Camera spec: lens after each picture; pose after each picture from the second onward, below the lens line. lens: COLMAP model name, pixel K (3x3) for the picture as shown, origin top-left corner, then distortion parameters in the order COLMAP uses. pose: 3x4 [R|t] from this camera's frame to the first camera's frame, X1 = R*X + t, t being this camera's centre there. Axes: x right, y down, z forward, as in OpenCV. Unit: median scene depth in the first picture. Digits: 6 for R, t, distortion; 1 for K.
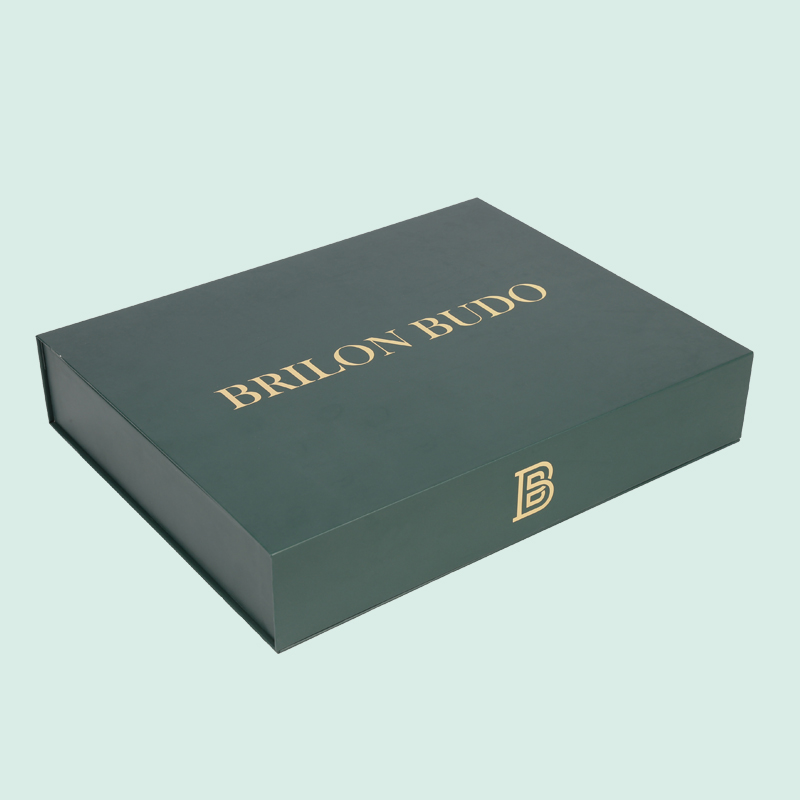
lens RADIAL K [[1568.1, 0, 332.7], [0, 1568.1, 400.0], [0, 0, 1]] dist [0.048801, -0.030213]
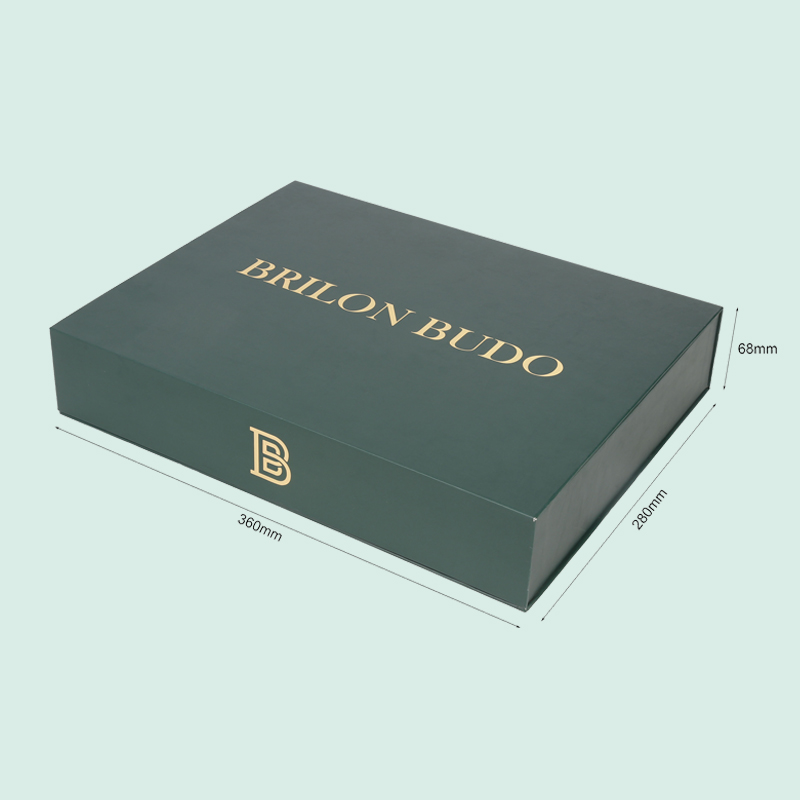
lens RADIAL K [[1397.6, 0, 400.0], [0, 1397.6, 400.0], [0, 0, 1]] dist [0.026379, 0.042021]
pose [[0.371963, 0.511016, -0.774923, 0.839526], [-0.508428, 0.810620, 0.290510, -0.280779], [0.776623, 0.285934, 0.561336, 0.524662]]
